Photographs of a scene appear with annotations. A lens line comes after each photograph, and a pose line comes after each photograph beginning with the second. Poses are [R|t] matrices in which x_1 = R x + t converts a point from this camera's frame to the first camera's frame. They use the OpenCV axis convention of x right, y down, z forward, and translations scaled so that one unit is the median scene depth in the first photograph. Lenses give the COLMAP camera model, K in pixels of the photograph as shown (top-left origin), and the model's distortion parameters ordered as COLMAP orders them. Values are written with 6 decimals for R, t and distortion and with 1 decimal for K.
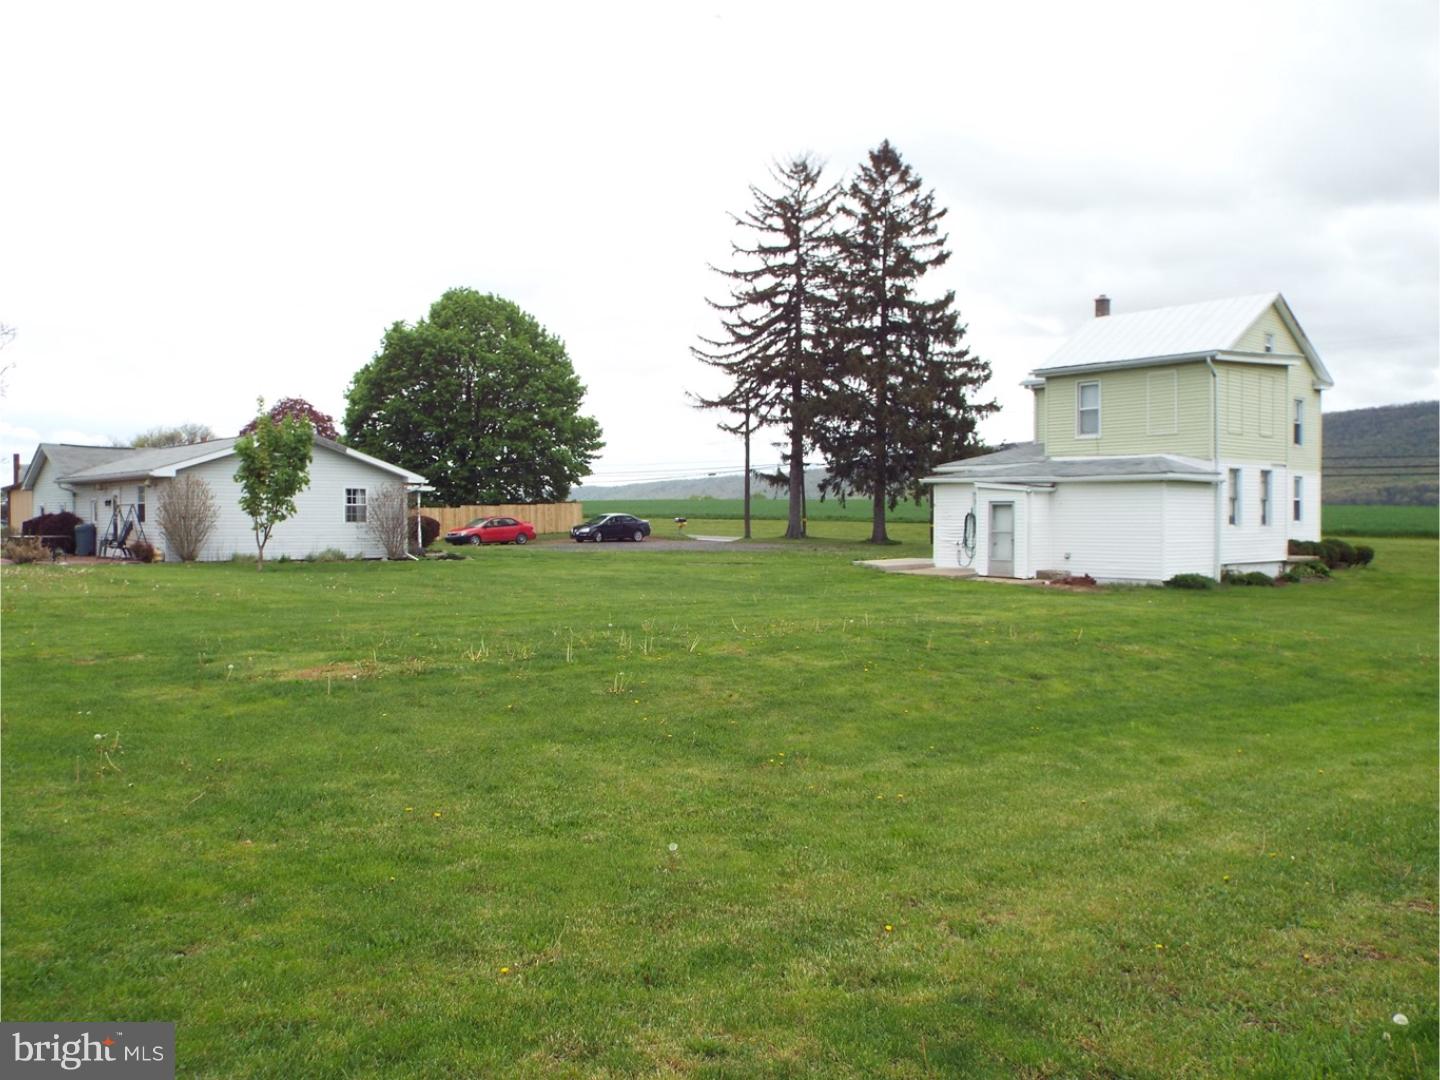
lens RADIAL K [[1191.5, 0, 720.0], [0, 1191.5, 540.0], [0, 0, 1]] dist [-0.001097, 0.001481]
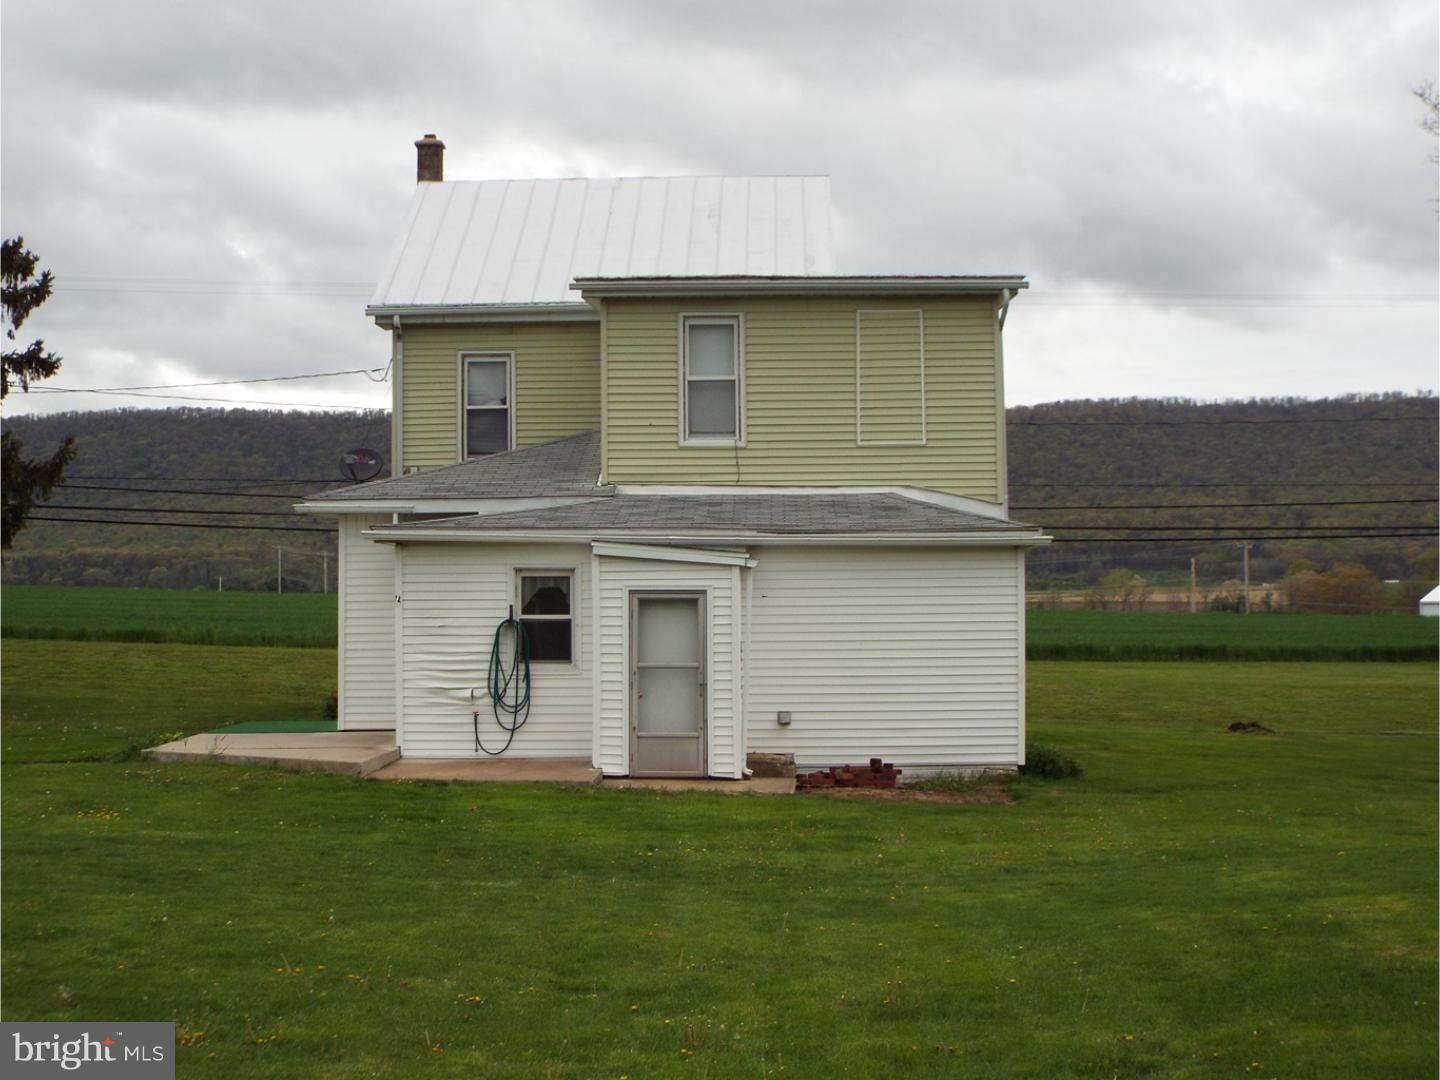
lens RADIAL K [[2324.4, 0, 720.0], [0, 2324.4, 540.0], [0, 0, 1]] dist [-0.331870, -0.016408]
pose [[0.669177, 0.015389, 0.742943, -0.416771], [0.022366, 0.998915, -0.040837, -0.020666], [-0.742766, 0.043944, 0.668107, 0.557479]]
